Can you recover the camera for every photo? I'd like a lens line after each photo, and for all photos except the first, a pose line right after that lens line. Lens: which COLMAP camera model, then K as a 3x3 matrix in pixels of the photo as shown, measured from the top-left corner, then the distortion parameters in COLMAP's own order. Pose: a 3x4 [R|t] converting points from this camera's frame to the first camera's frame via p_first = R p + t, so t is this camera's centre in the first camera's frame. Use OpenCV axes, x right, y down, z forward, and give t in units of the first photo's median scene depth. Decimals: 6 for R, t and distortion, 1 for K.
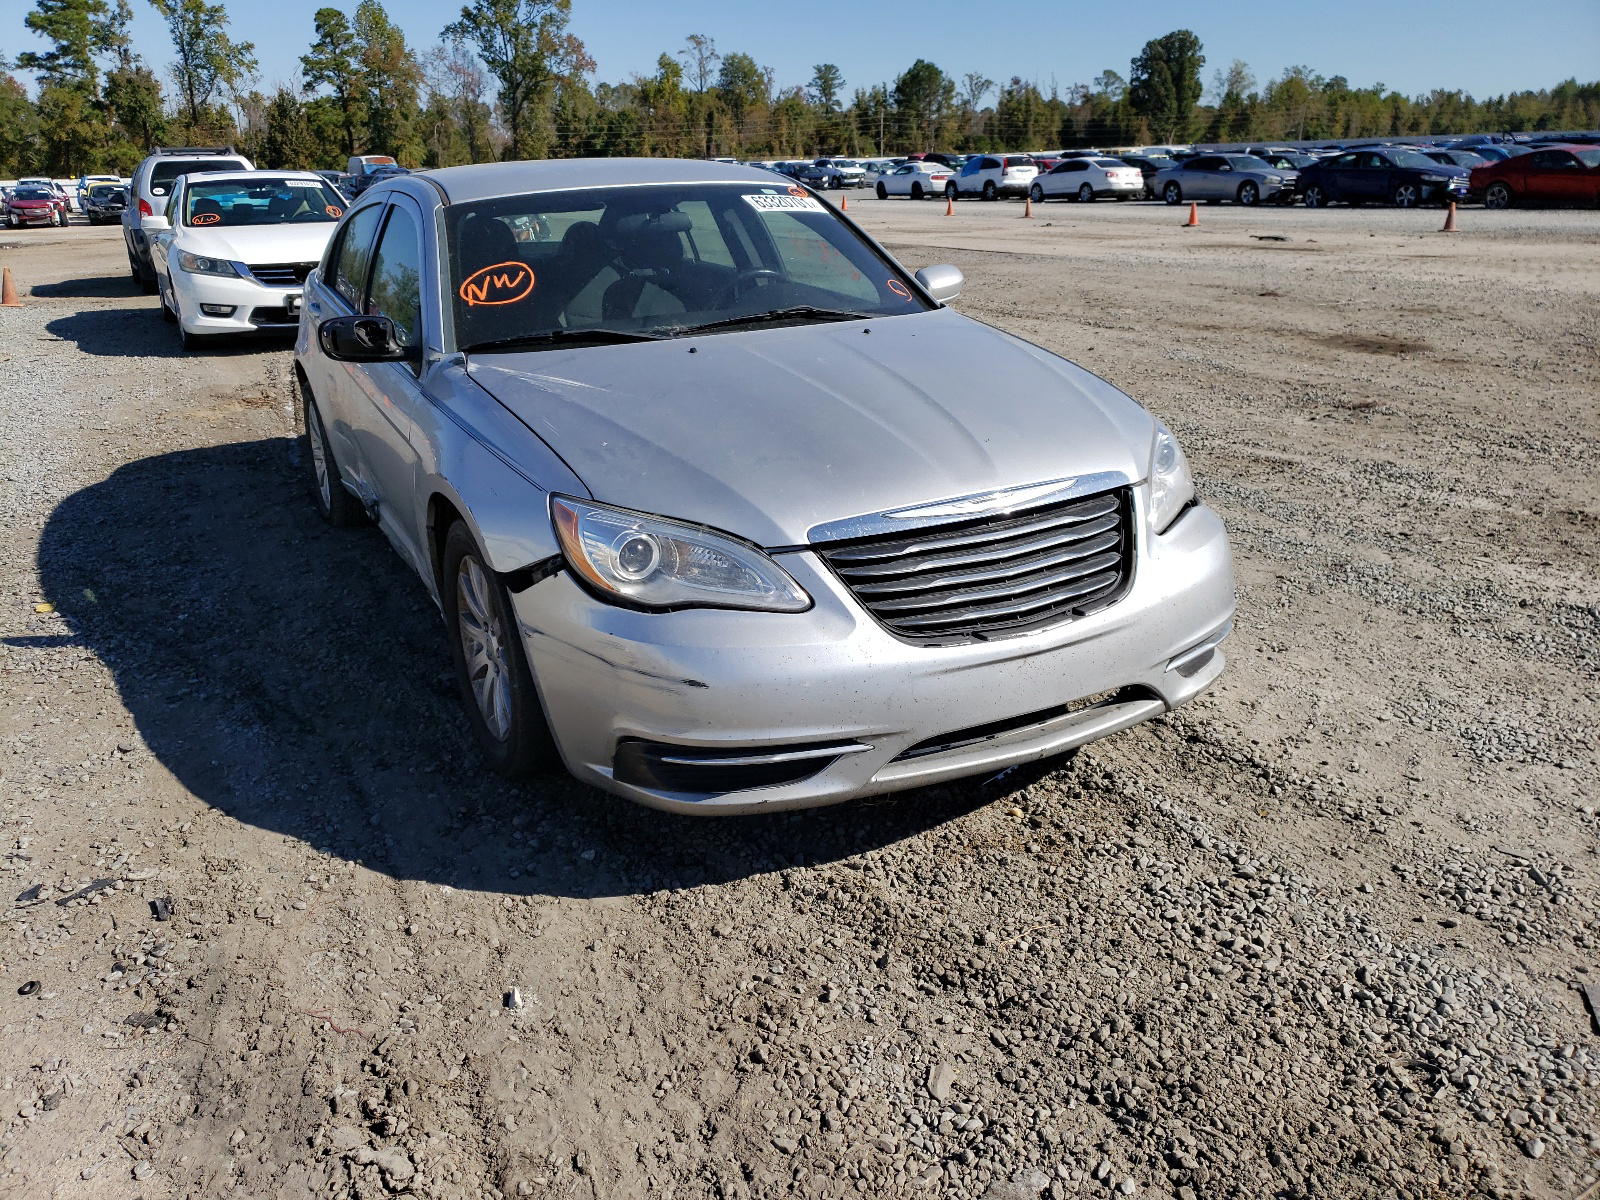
lens RADIAL K [[1229.6, 0, 800.0], [0, 1229.6, 600.0], [0, 0, 1]] dist [-0.002889, 0.035209]
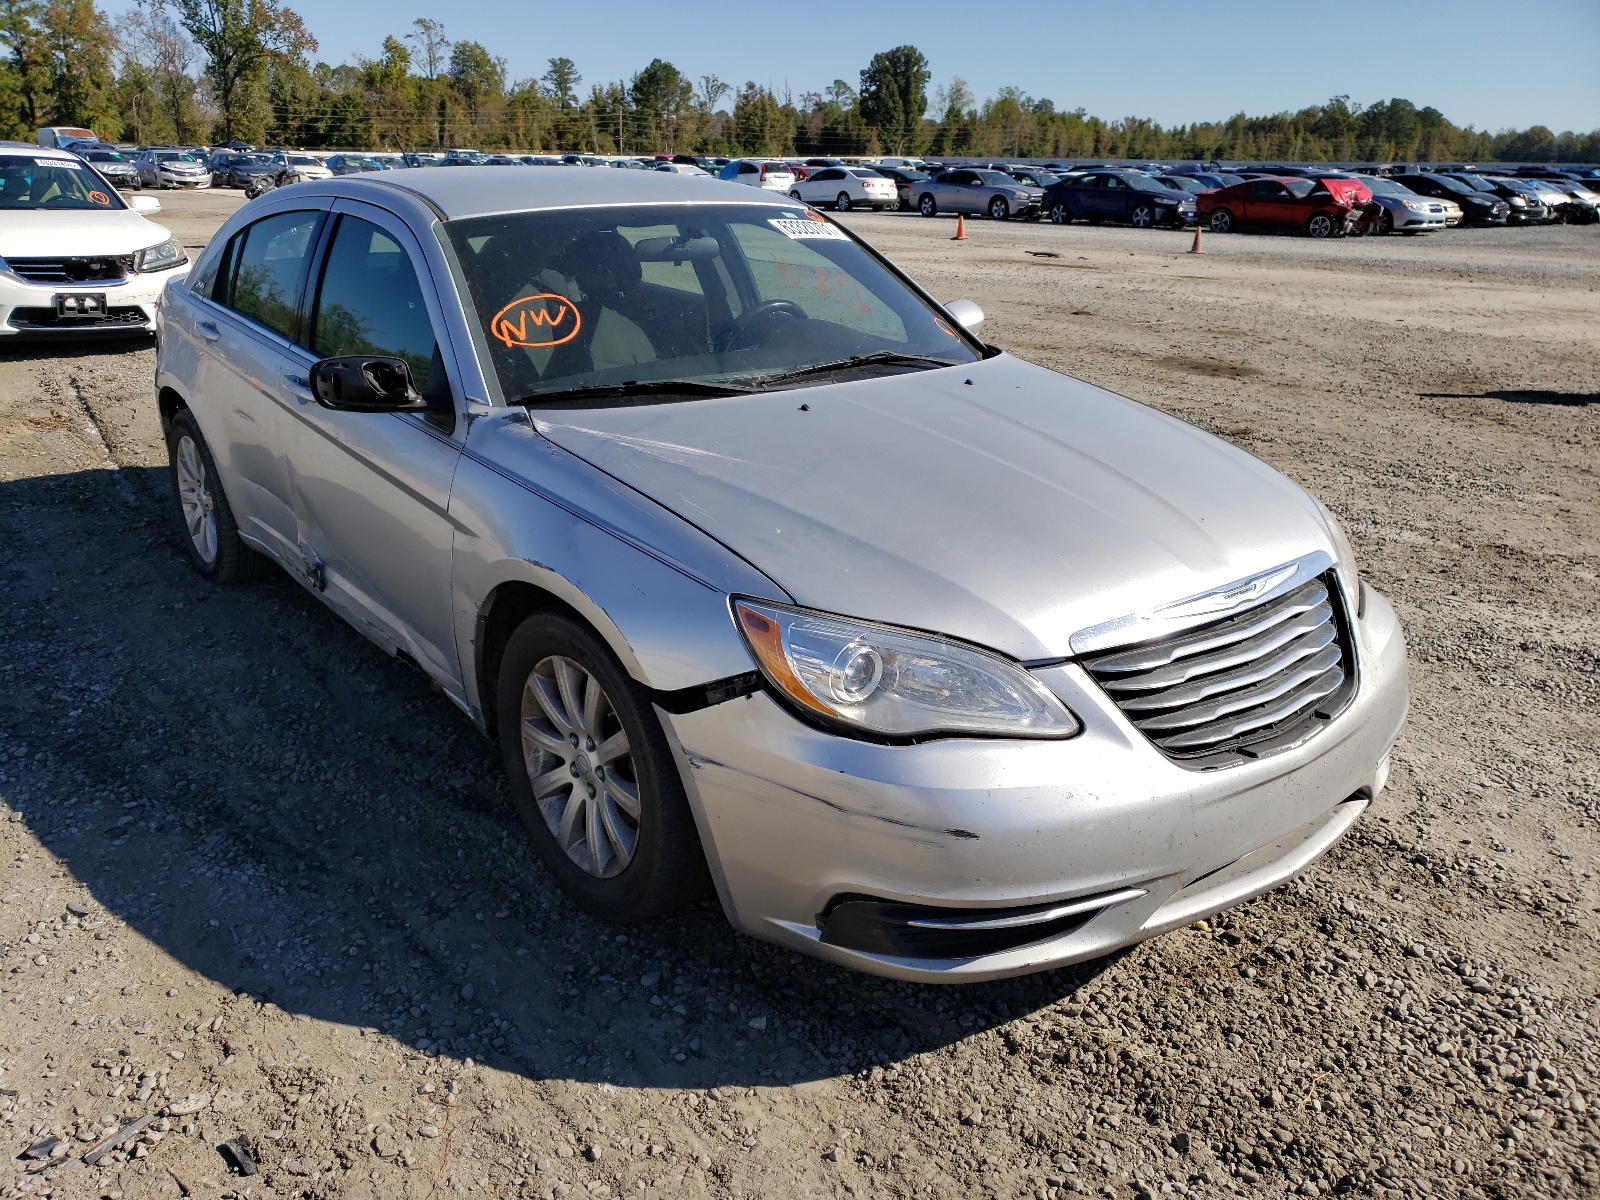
lens RADIAL K [[1234.7, 0, 800.0], [0, 1234.7, 600.0], [0, 0, 1]] dist [0.009880, 0.008674]
pose [[0.981213, -0.023989, 0.191429, -0.254403], [0.024441, 0.999701, 0.000001, -0.066383], [-0.191372, 0.004677, 0.981506, 0.146733]]
